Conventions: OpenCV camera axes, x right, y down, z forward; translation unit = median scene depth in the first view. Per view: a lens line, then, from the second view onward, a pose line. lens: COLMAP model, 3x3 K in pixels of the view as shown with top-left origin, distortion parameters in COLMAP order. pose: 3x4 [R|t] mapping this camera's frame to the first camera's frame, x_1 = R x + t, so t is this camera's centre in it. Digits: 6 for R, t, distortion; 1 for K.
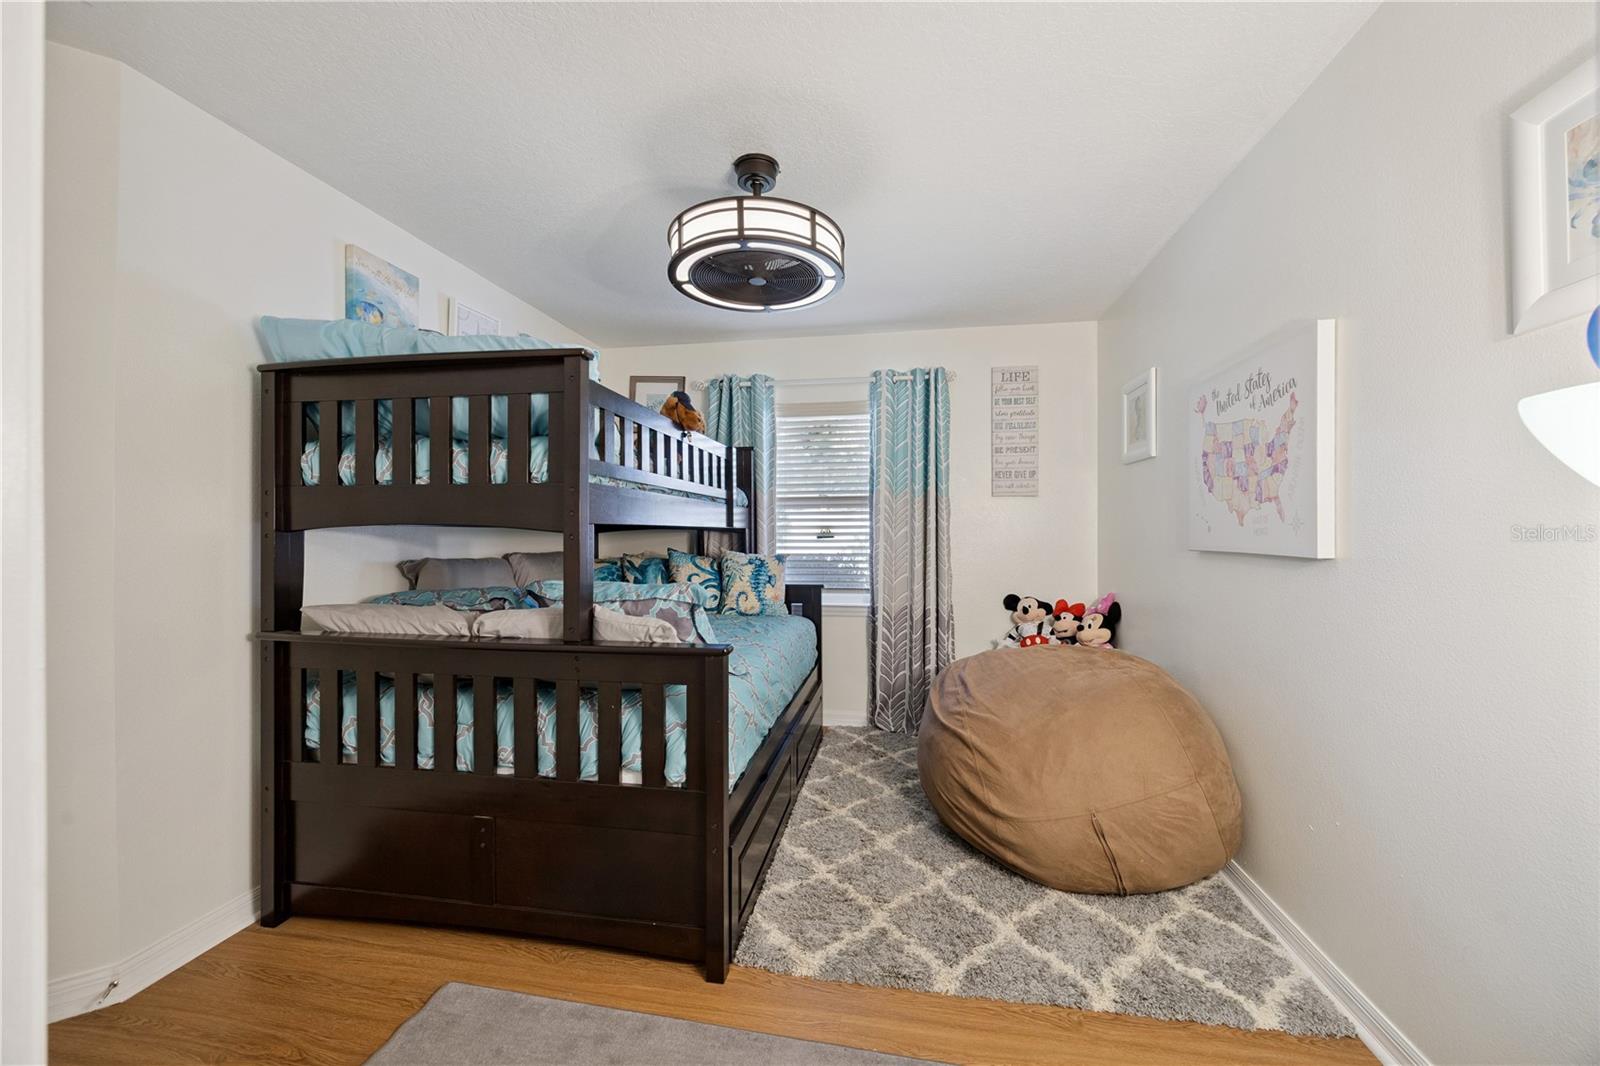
lens RADIAL K [[613.1, 0, 799.7], [0, 613.1, 528.5], [0, 0, 1]] dist [0.000317, 0.000022]
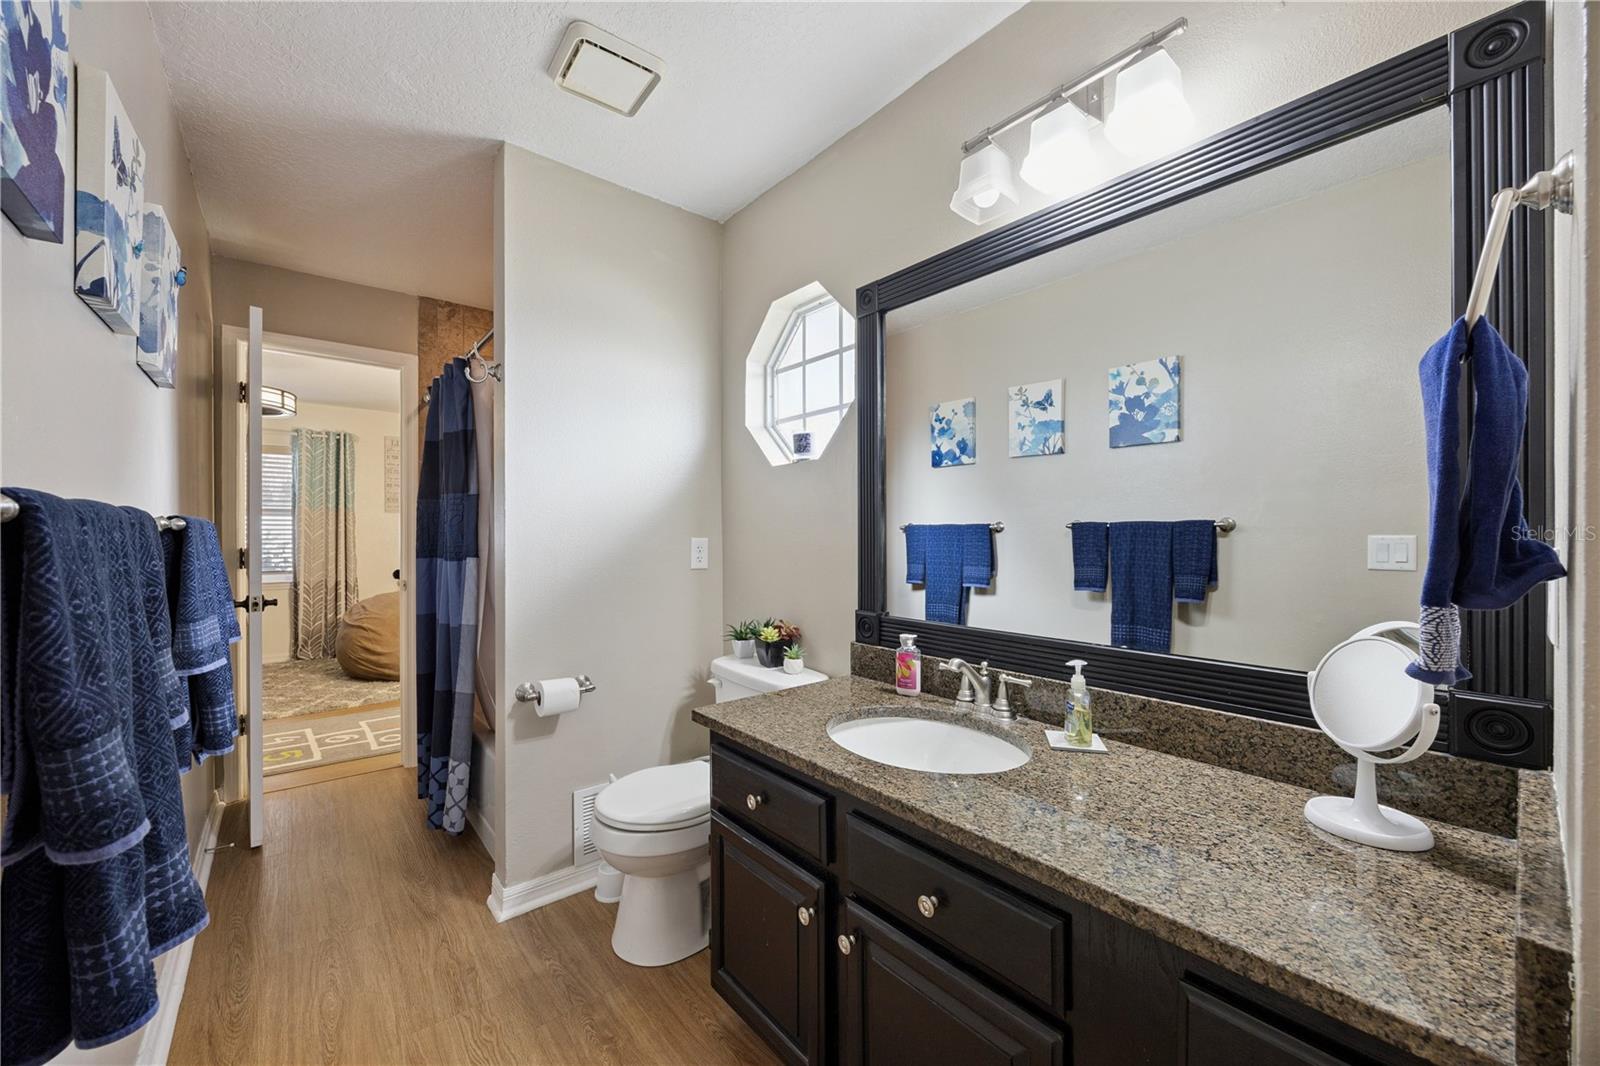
lens RADIAL K [[613.1, 0, 797.4], [0, 613.1, 533.3], [0, 0, 1]] dist [0.000317, 0.000022]
pose [[0.648121, -0.001303, 0.761536, -0.239497], [0.001942, 0.999998, 0.000058, 0.008289], [-0.761535, 0.001442, 0.648122, -0.973381]]
